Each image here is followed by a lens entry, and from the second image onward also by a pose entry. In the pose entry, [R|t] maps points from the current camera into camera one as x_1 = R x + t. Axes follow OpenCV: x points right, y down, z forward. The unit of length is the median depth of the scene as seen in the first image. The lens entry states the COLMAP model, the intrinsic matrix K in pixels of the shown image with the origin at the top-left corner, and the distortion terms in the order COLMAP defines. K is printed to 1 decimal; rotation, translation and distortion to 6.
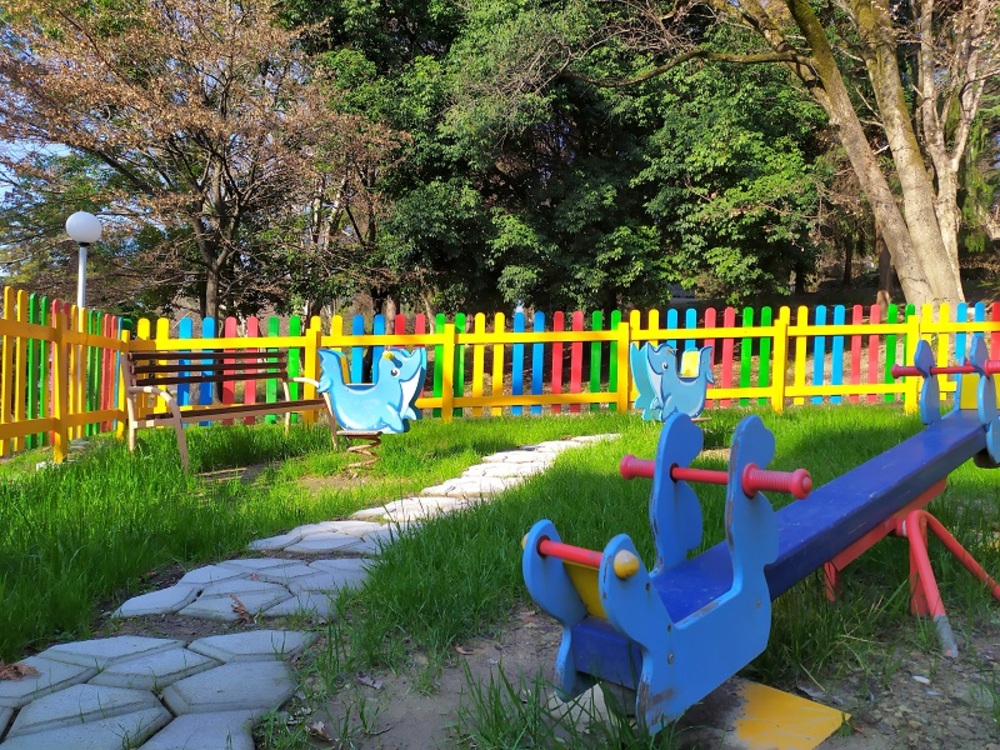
lens RADIAL K [[733.3, 0, 500.0], [0, 733.3, 375.0], [0, 0, 1]] dist [0.044653, -0.056333]
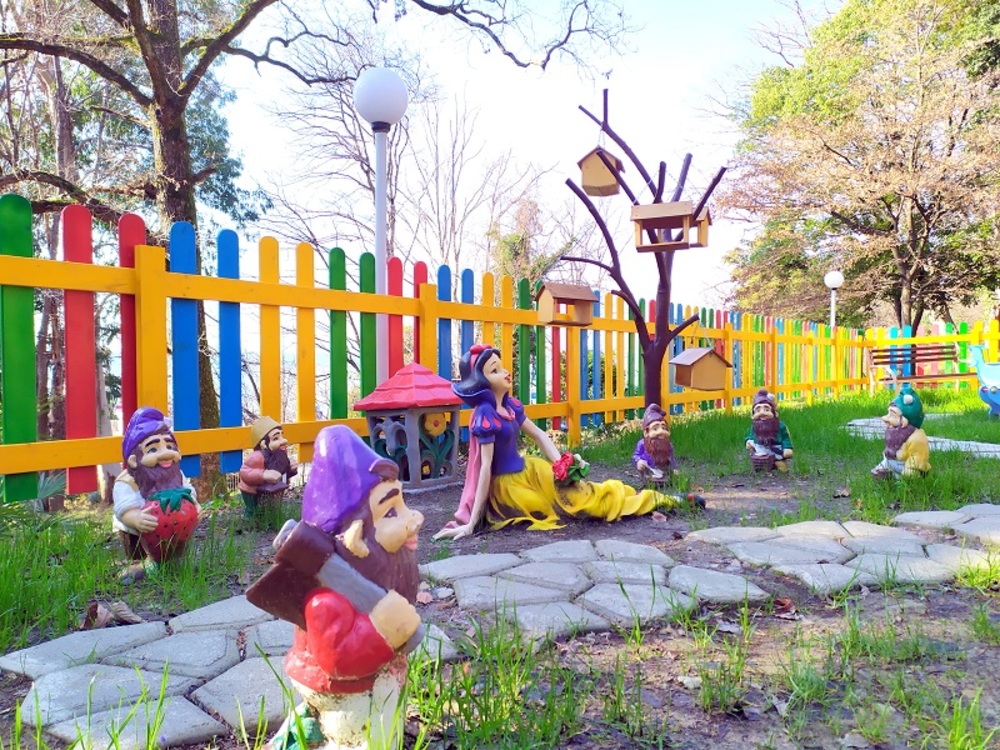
lens RADIAL K [[733.3, 0, 500.0], [0, 733.3, 375.0], [0, 0, 1]] dist [0.044653, -0.056333]
pose [[0.645502, -0.002766, -0.763754, 0.327866], [0.019848, 0.999716, 0.013154, -0.004895], [0.763501, -0.023650, 0.645374, -0.894363]]
